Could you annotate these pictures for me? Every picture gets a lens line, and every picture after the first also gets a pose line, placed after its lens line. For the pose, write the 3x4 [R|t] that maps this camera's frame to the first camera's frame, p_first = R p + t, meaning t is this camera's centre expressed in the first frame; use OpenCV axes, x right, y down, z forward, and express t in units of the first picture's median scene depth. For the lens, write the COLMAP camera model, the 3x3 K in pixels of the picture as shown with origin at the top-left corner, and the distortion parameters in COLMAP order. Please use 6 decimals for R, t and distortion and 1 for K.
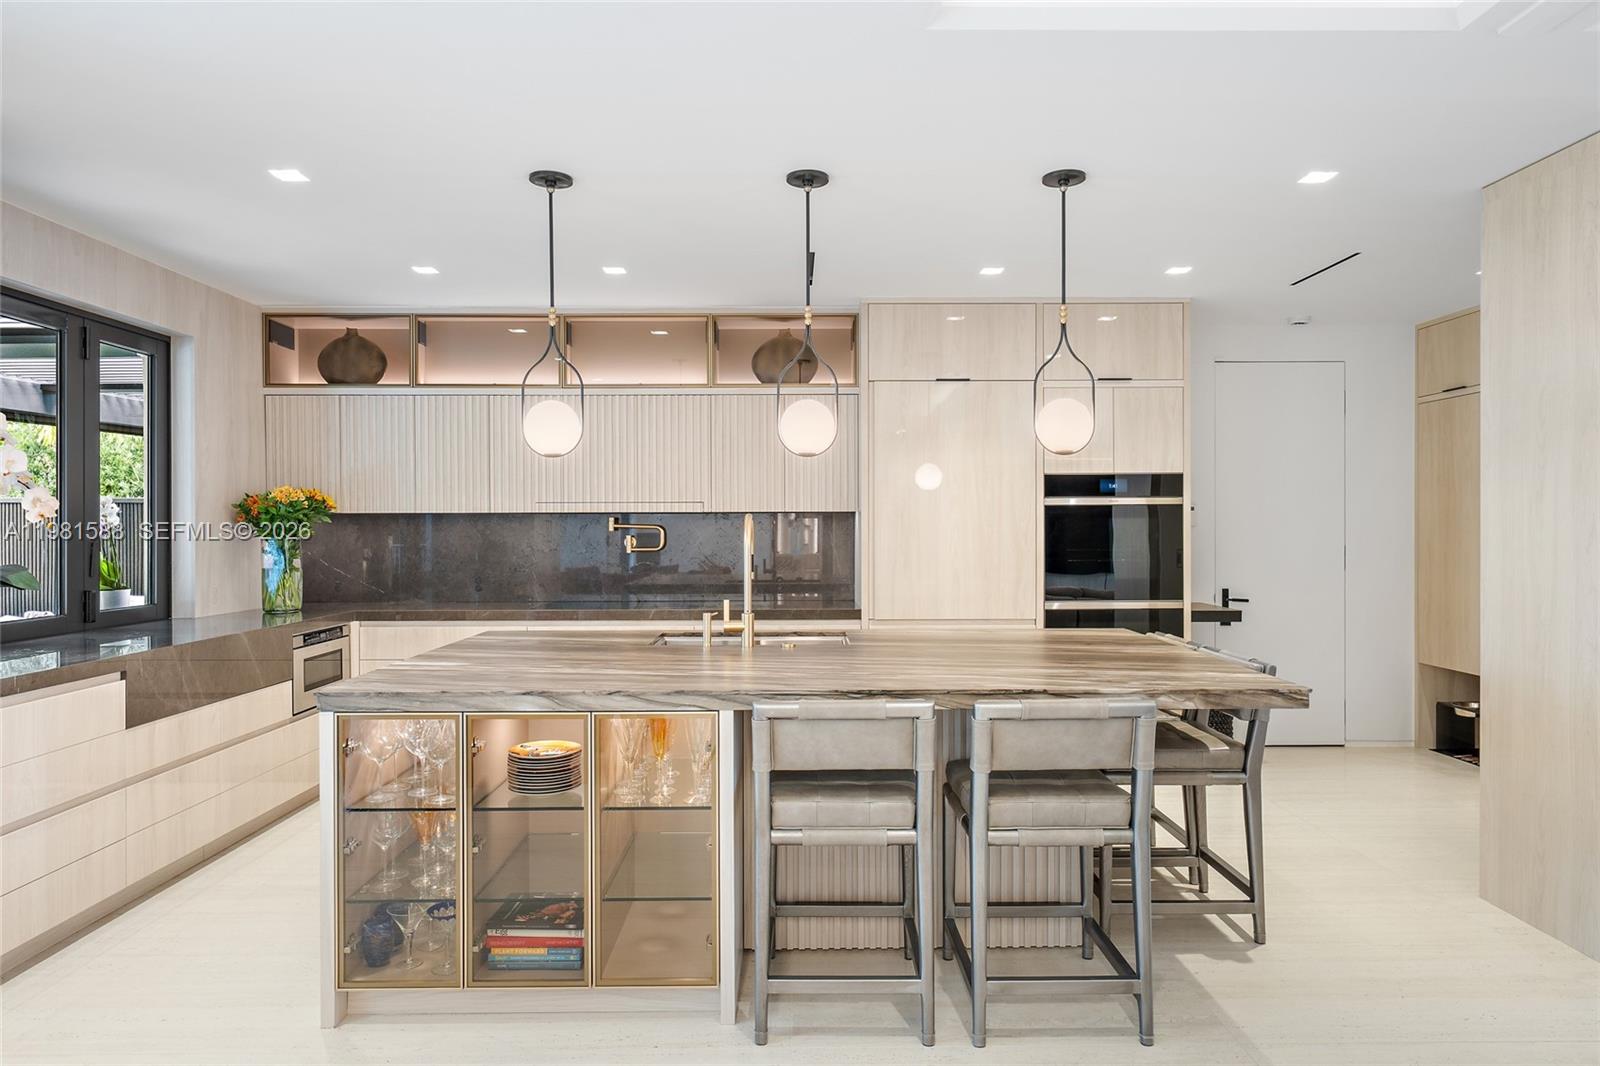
lens RADIAL K [[991.8, 0, 800.0], [0, 991.8, 533.0], [0, 0, 1]] dist [0.003234, 0.001325]
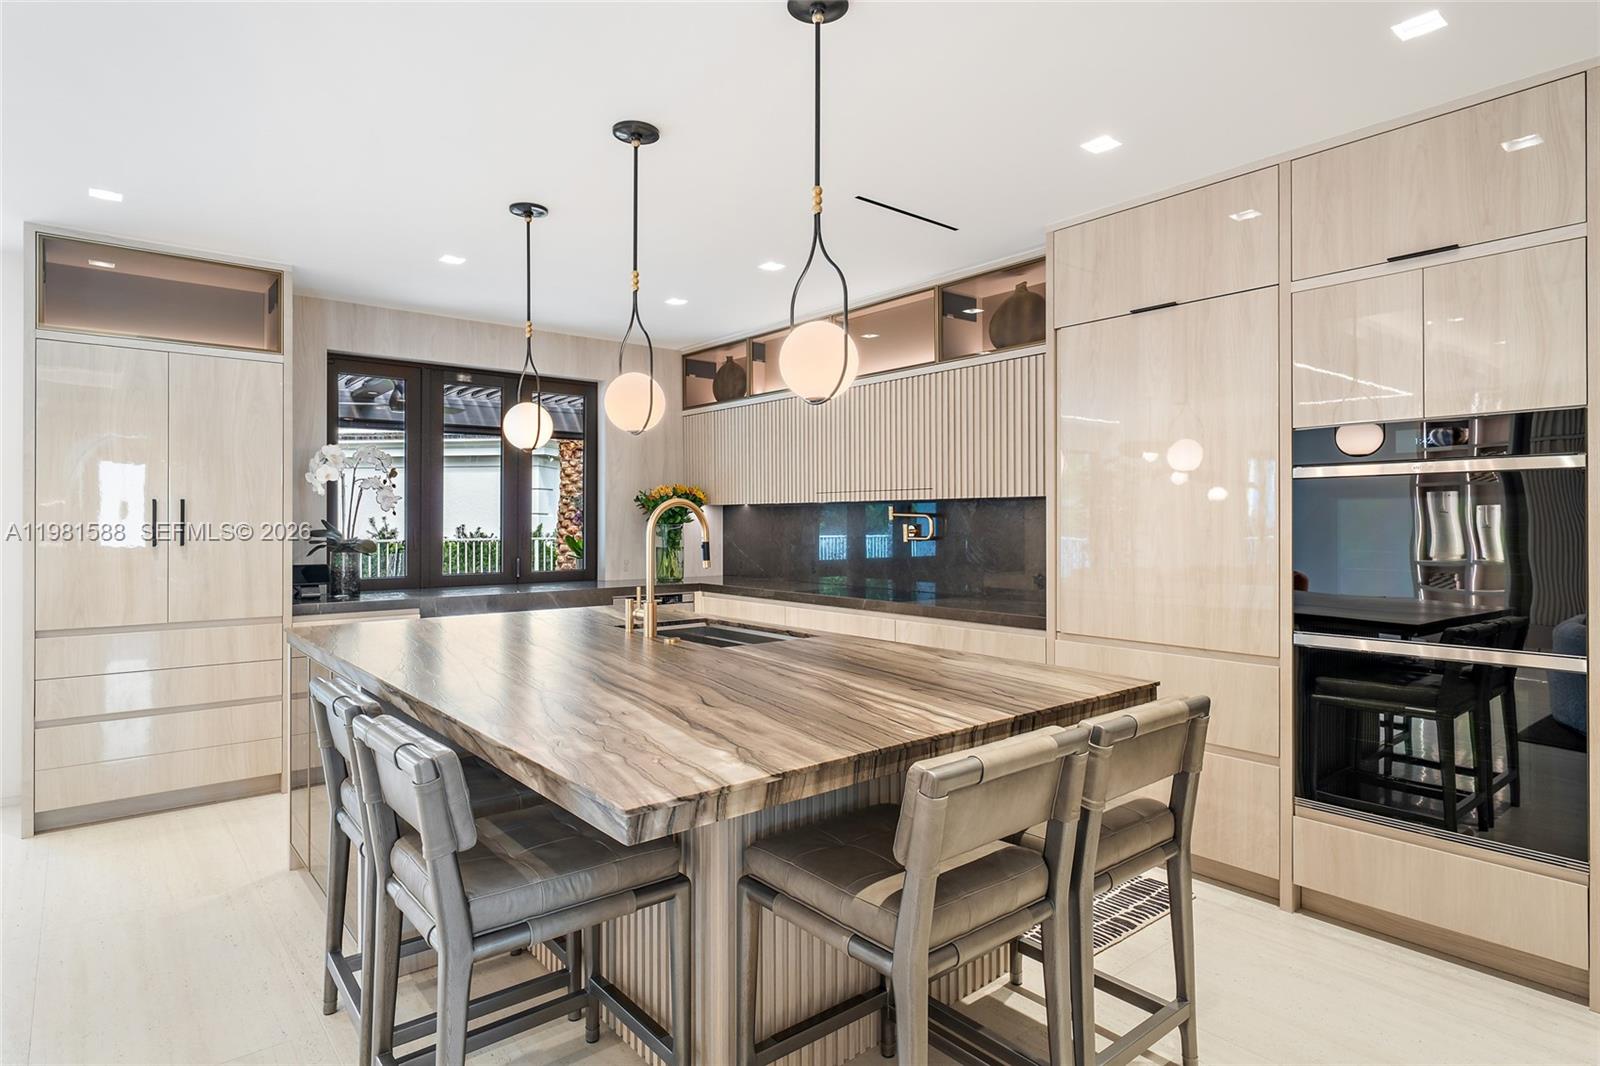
lens RADIAL K [[882.5, 0, 800.0], [0, 882.5, 533.0], [0, 0, 1]] dist [0.000499, 0.000405]
pose [[0.619716, 0.013125, -0.784716, 0.481692], [-0.006584, 0.999912, 0.011524, 0.001907], [0.784798, -0.001975, 0.619748, 0.395026]]
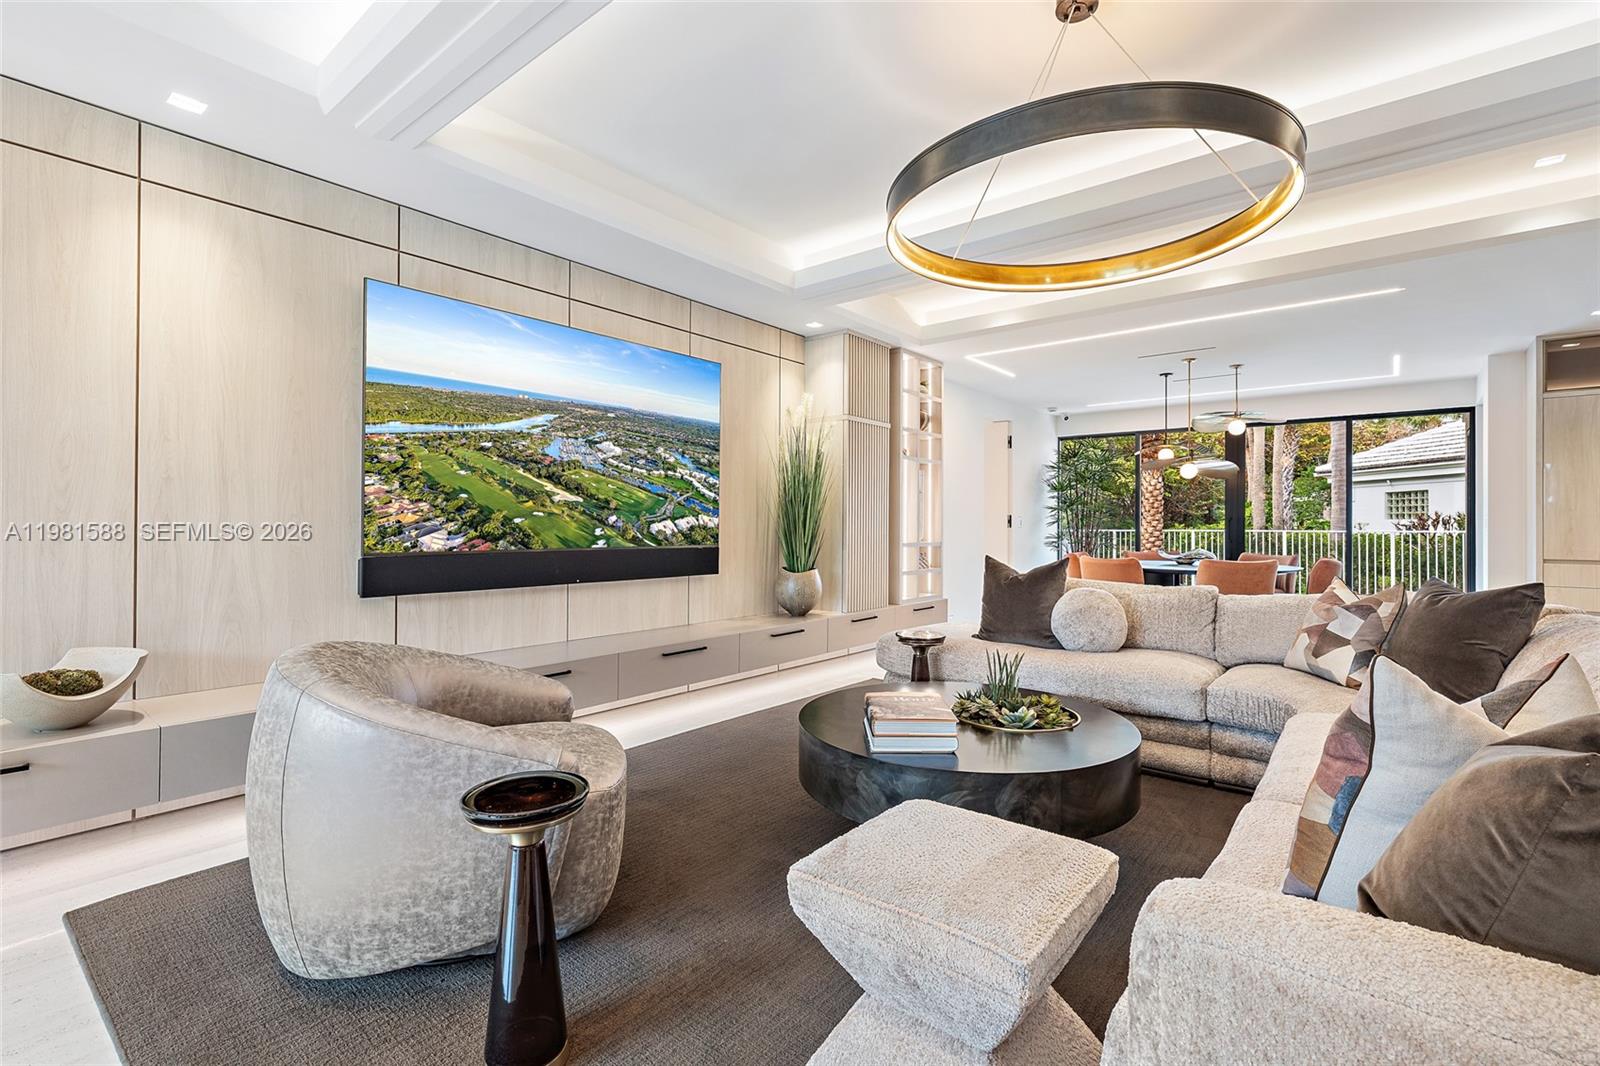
lens RADIAL K [[721.5, 0, 800.0], [0, 721.5, 533.0], [0, 0, 1]] dist [-0.000947, -0.000180]
pose [[-0.645094, 0.008376, -0.764058, 1.028951], [-0.007962, 0.999812, 0.017683, 0.042257], [0.764062, 0.017490, -0.644906, 0.209707]]
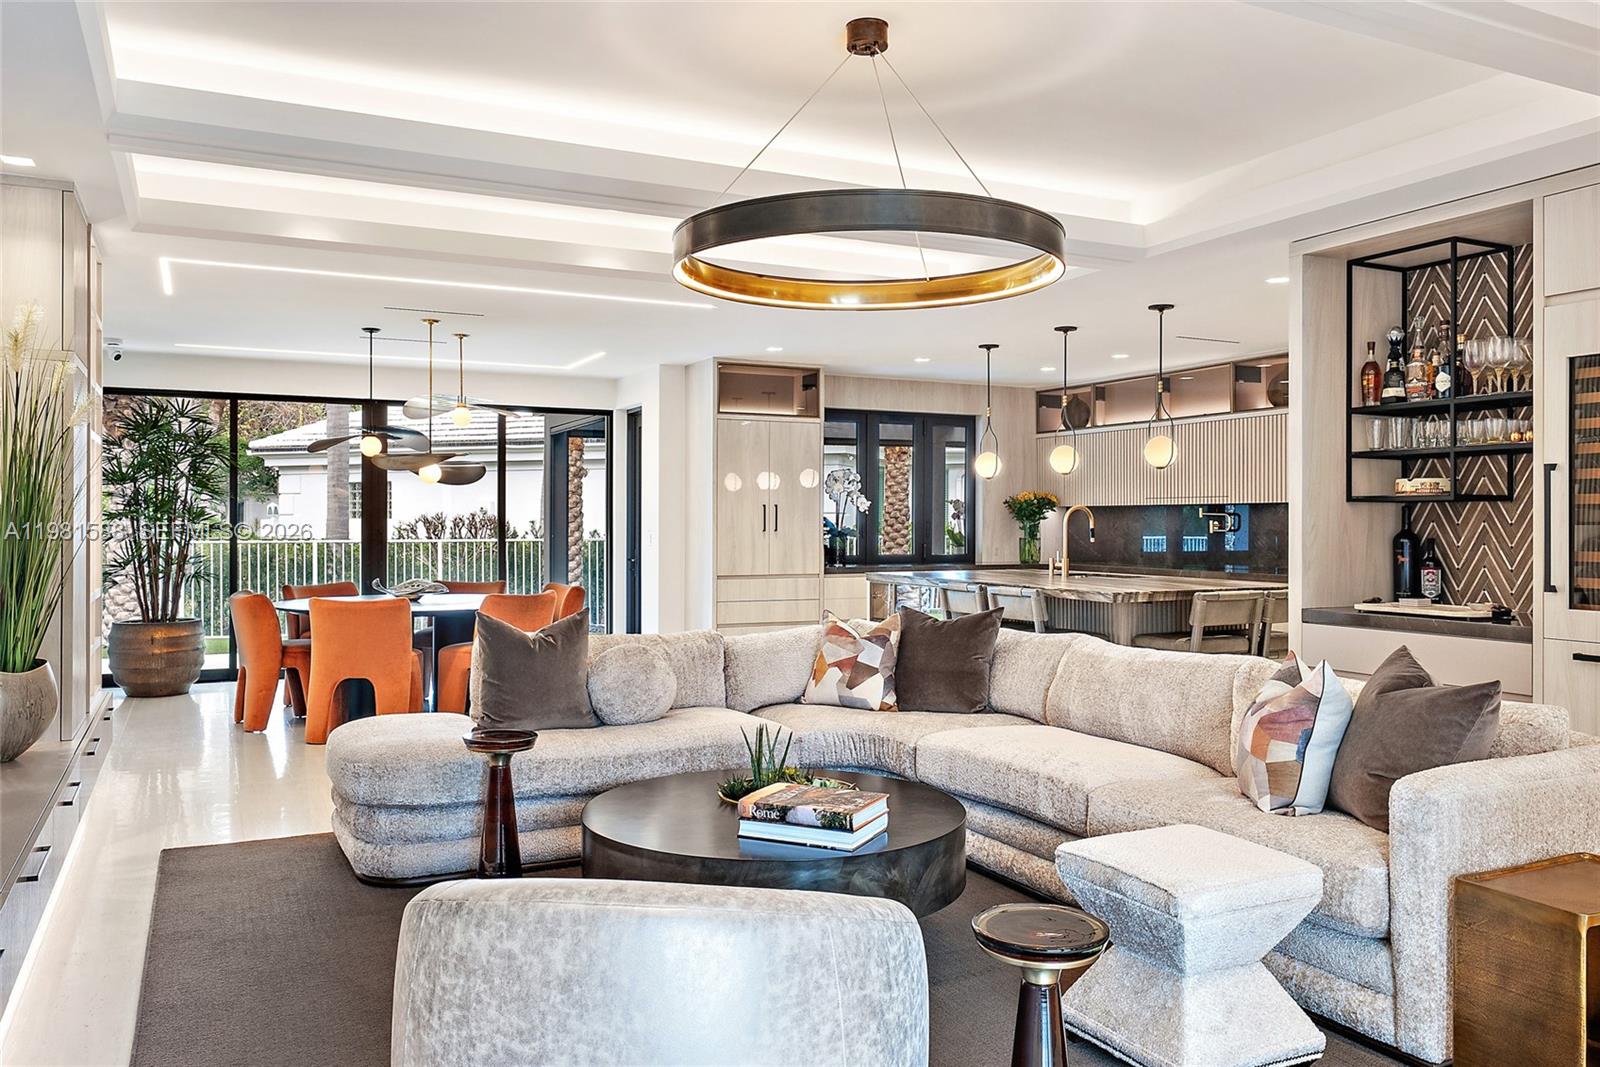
lens RADIAL K [[1220.2, 0, 800.0], [0, 1220.2, 533.5], [0, 0, 1]] dist [0.001308, -0.000696]
pose [[0.422980, 0.012000, -0.906059, 1.218180], [-0.009725, 0.999915, 0.008703, 0.011970], [0.906087, 0.005130, 0.423061, -0.274560]]
